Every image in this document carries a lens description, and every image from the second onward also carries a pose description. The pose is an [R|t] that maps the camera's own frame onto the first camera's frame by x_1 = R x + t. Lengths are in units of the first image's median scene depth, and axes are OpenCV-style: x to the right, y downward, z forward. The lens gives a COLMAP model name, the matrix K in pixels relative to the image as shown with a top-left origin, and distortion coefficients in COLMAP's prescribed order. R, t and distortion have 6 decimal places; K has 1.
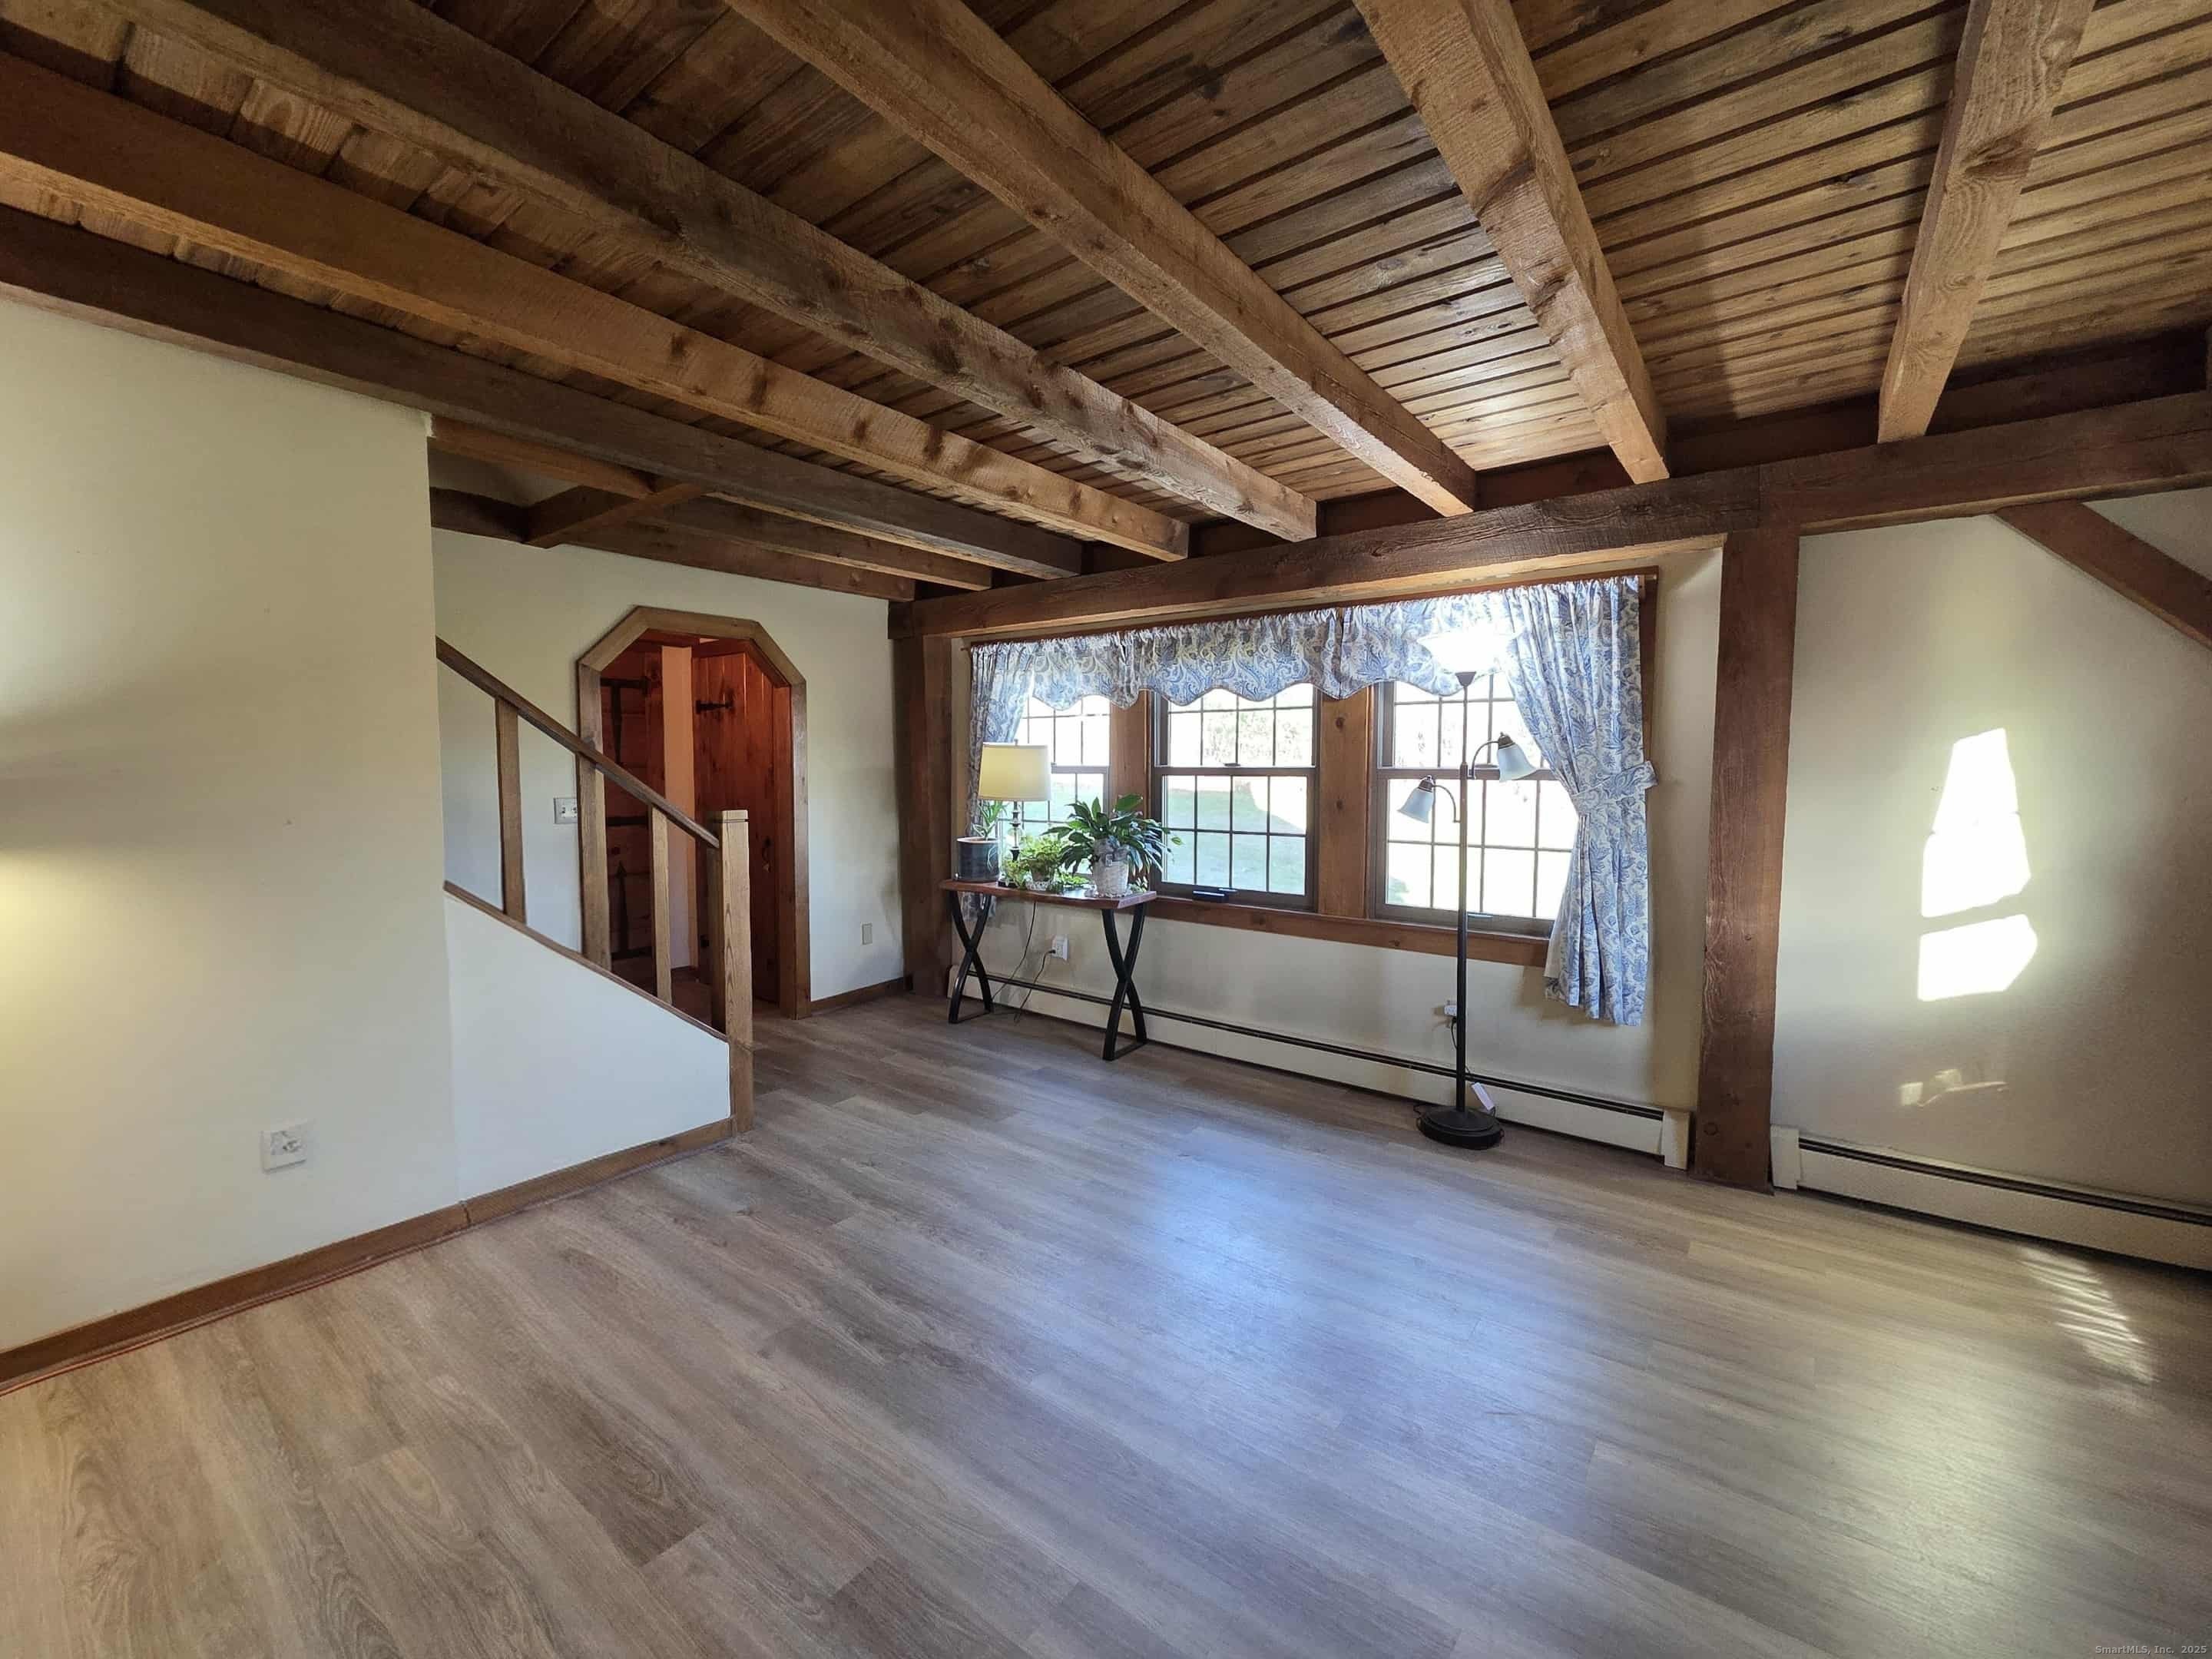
lens RADIAL K [[892.6, 0, 1097.8], [0, 892.6, 823.2], [0, 0, 1]] dist [-0.002951, -0.000514]
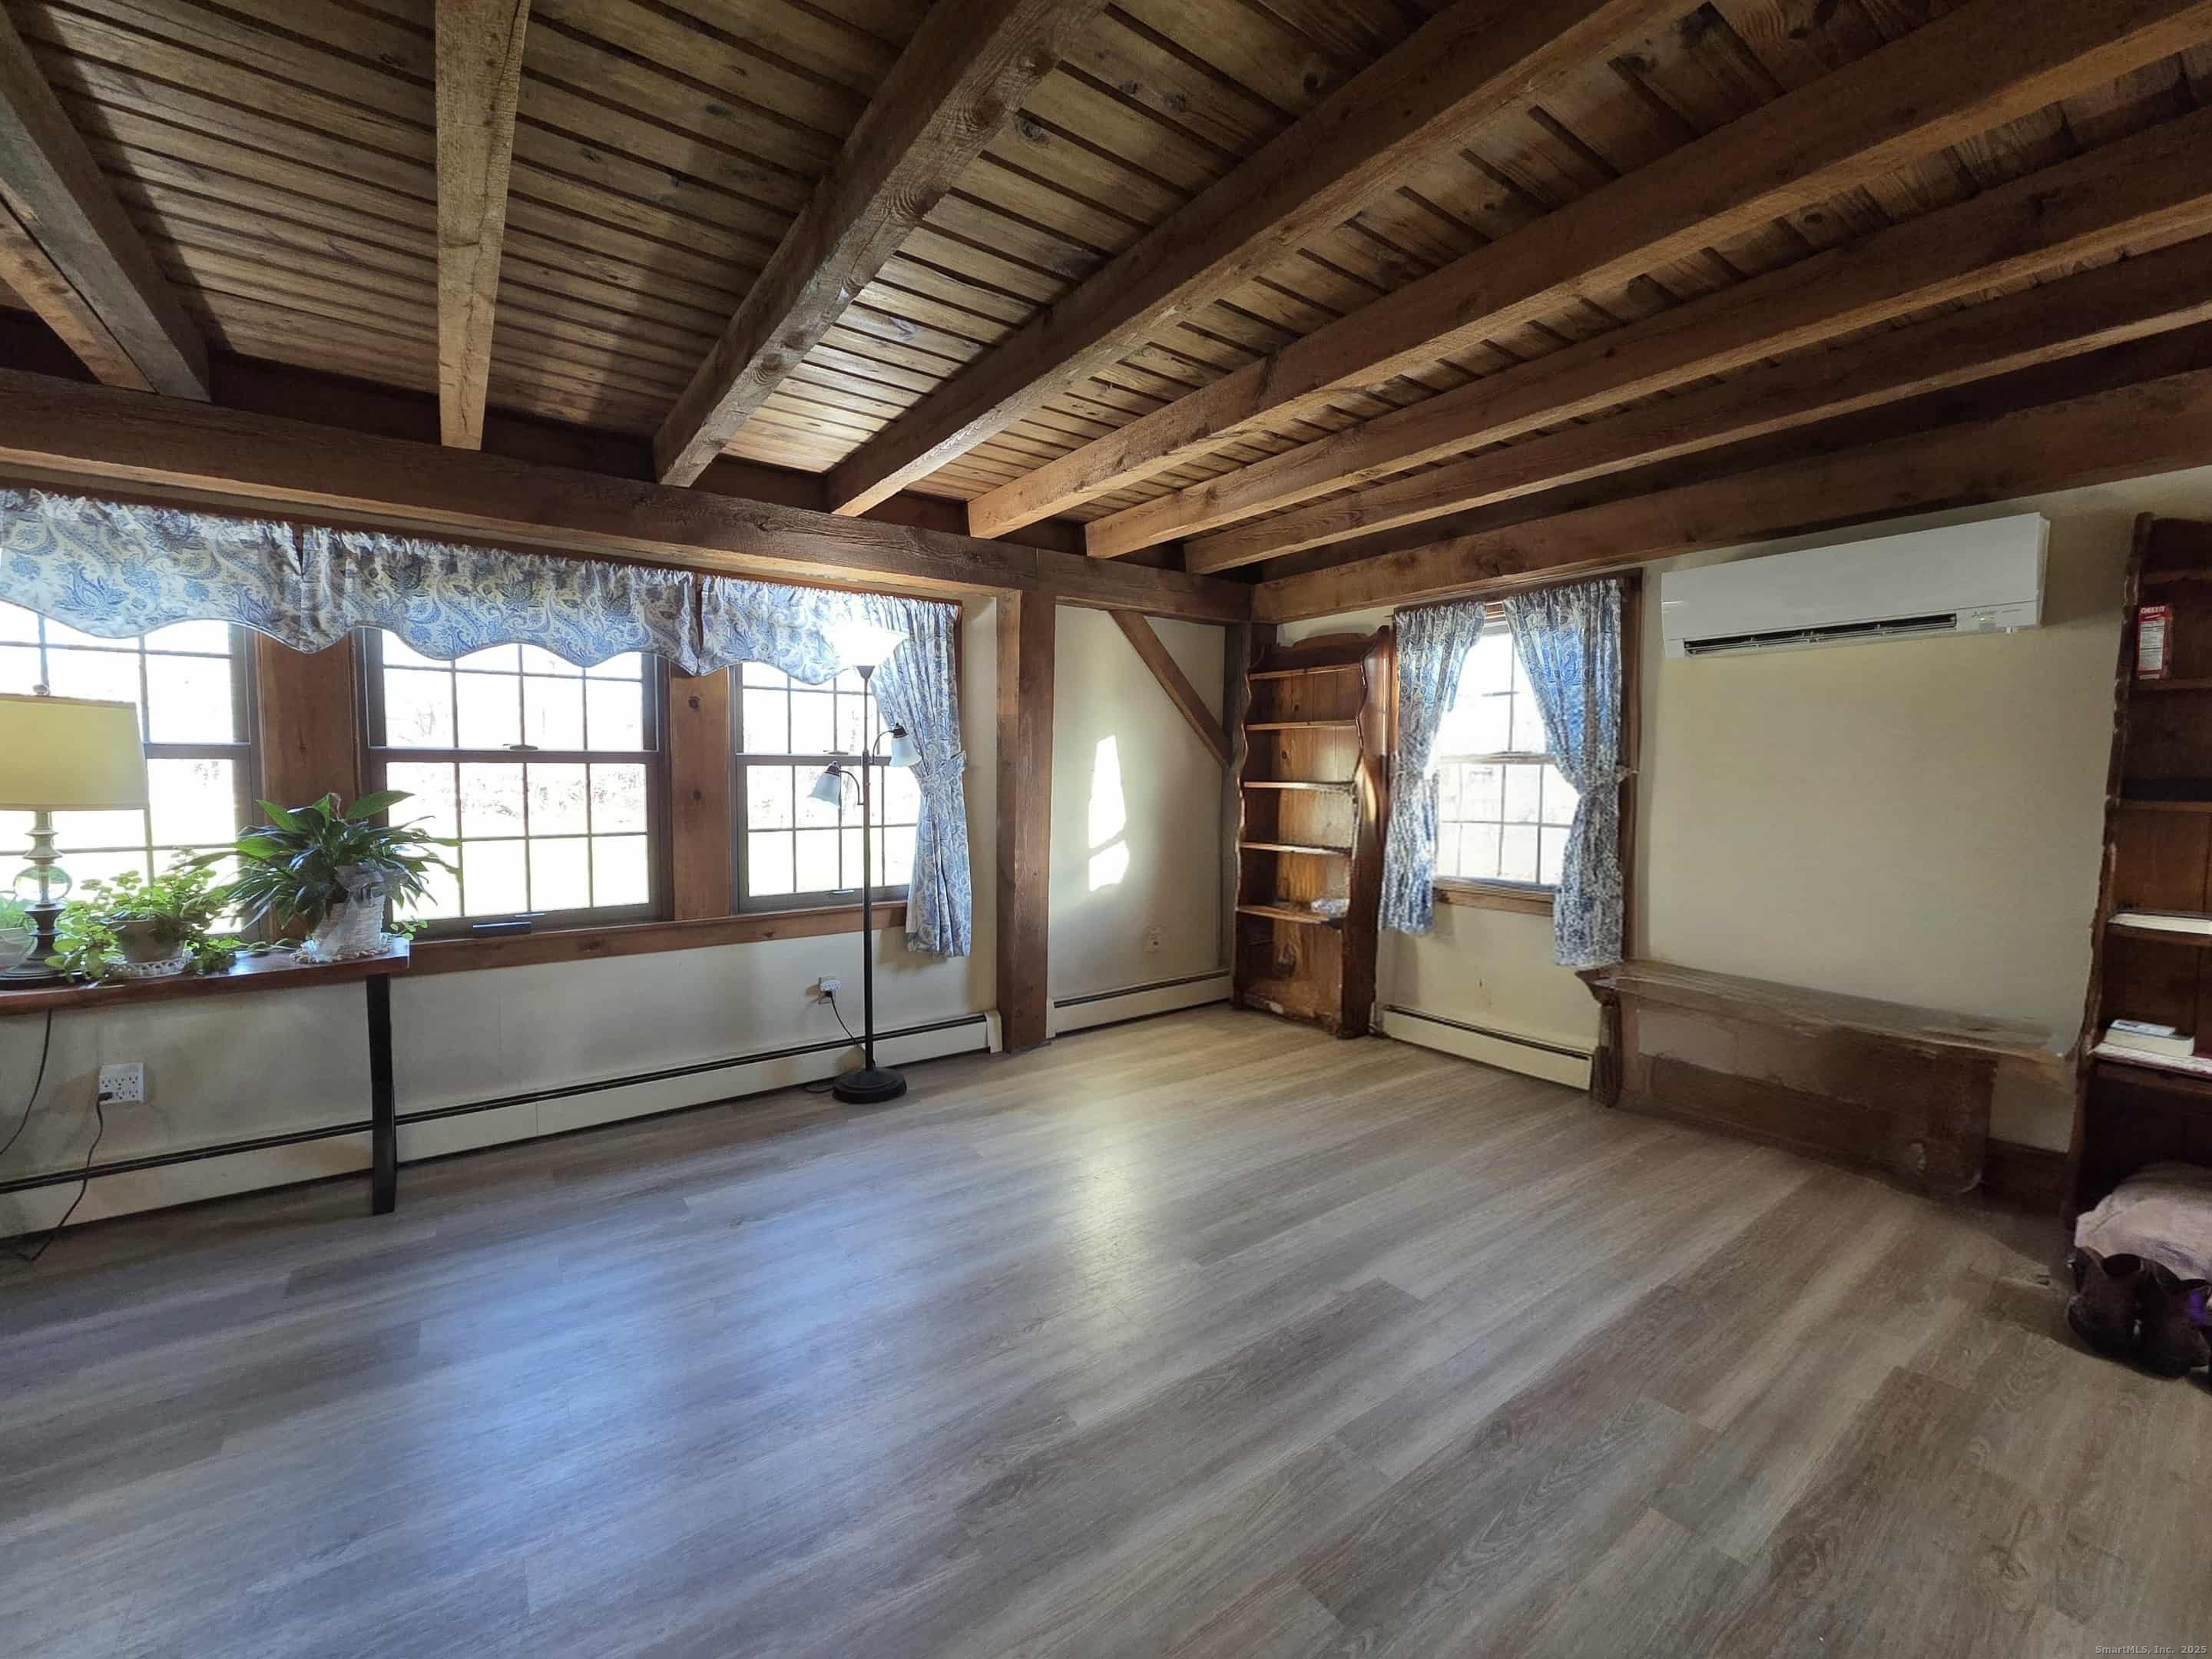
lens RADIAL K [[892.6, 0, 1098.3], [0, 892.6, 818.5], [0, 0, 1]] dist [-0.002951, -0.000514]
pose [[0.293046, -0.060285, 0.954196, -0.483873], [0.047673, 0.997690, 0.048392, -0.021459], [-0.954909, 0.031308, 0.295243, 0.367648]]
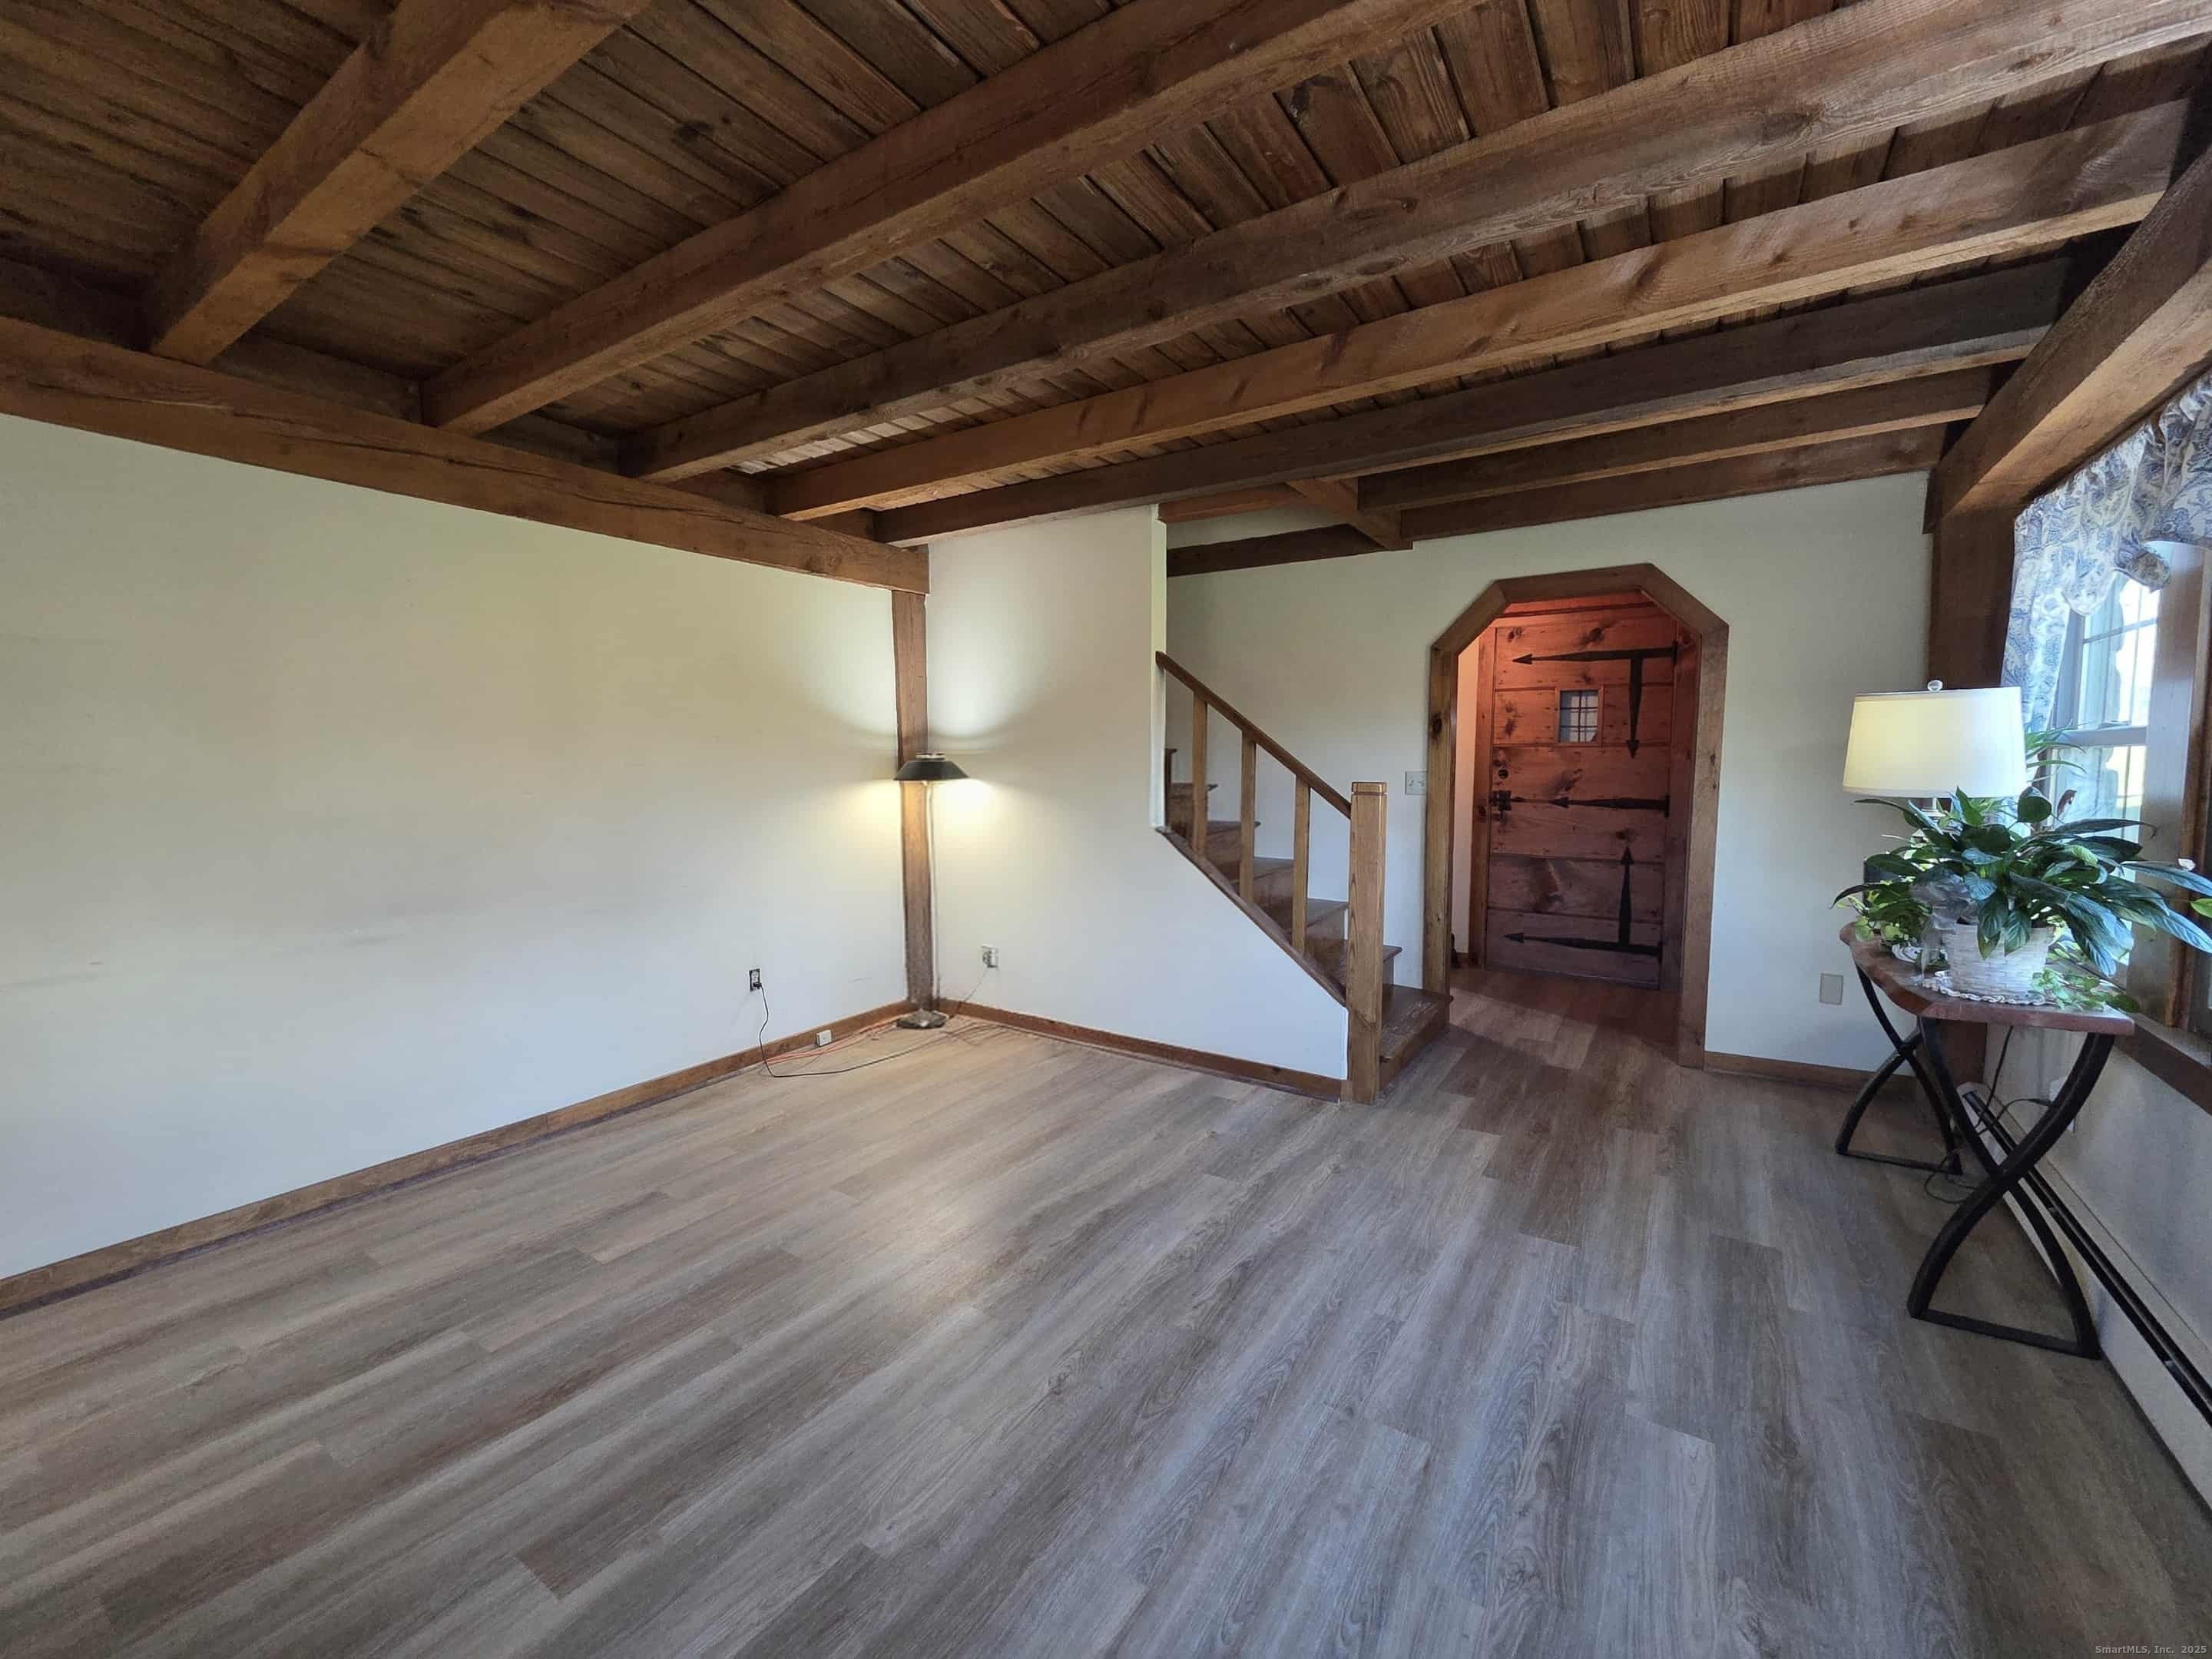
lens RADIAL K [[892.6, 0, 1093.1], [0, 892.6, 839.1], [0, 0, 1]] dist [-0.002951, -0.000514]
pose [[0.068510, 0.090048, -0.993578, 0.518097], [-0.054714, 0.994759, 0.086382, -0.022529], [0.996149, 0.048445, 0.073077, 0.556162]]
